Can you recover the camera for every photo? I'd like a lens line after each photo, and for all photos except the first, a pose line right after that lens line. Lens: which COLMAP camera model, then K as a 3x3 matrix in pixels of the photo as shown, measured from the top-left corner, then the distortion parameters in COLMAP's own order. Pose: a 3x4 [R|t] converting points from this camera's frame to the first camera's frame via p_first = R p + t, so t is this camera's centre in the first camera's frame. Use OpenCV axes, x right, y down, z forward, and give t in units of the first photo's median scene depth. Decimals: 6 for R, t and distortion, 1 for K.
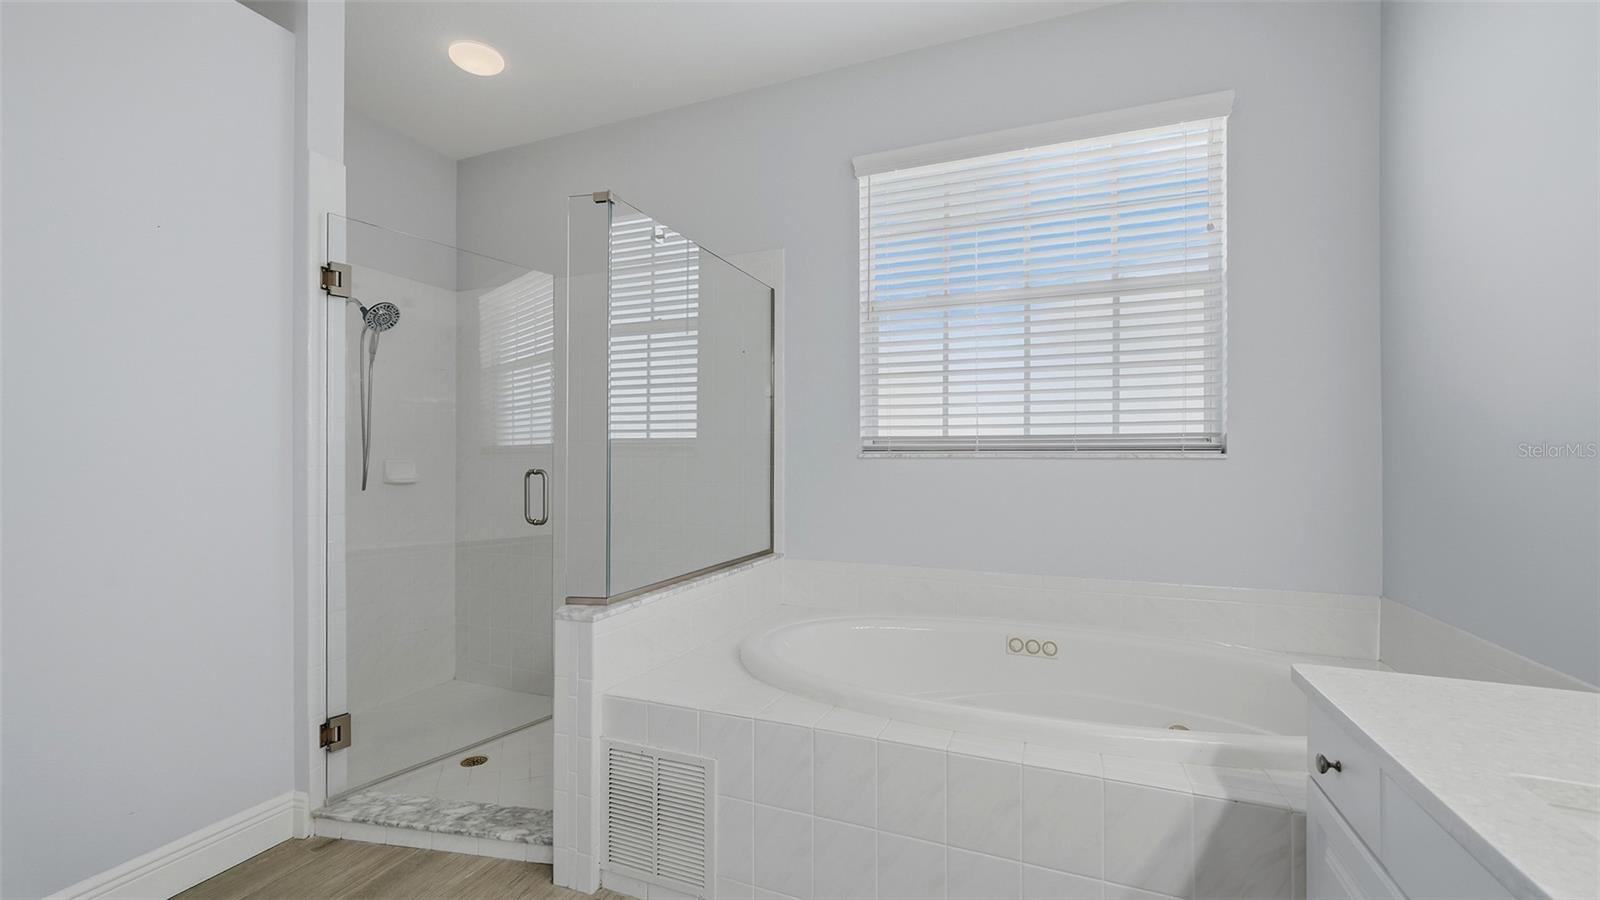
lens RADIAL K [[654.9, 0, 800.0], [0, 654.9, 450.0], [0, 0, 1]] dist [0.001420, 0.000014]
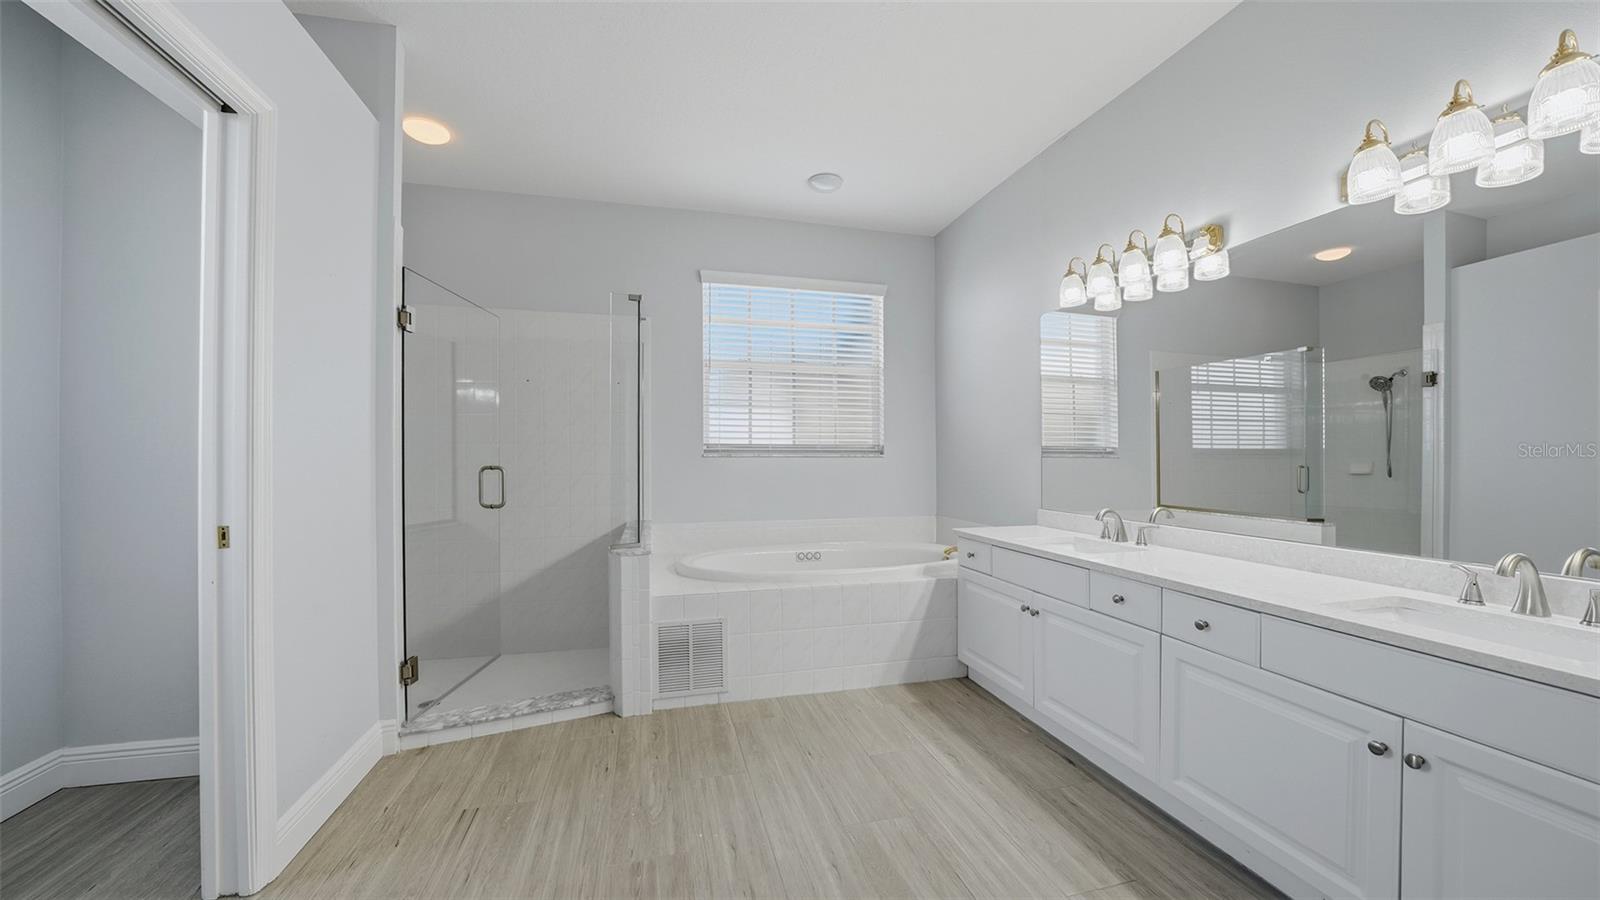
lens RADIAL K [[564.3, 0, 800.0], [0, 564.3, 450.0], [0, 0, 1]] dist [-0.020090, -0.000053]
pose [[0.794990, 0.007209, 0.606580, -0.661451], [-0.003237, 0.999966, -0.007643, 0.005900], [-0.606614, 0.004112, 0.794986, -0.282919]]
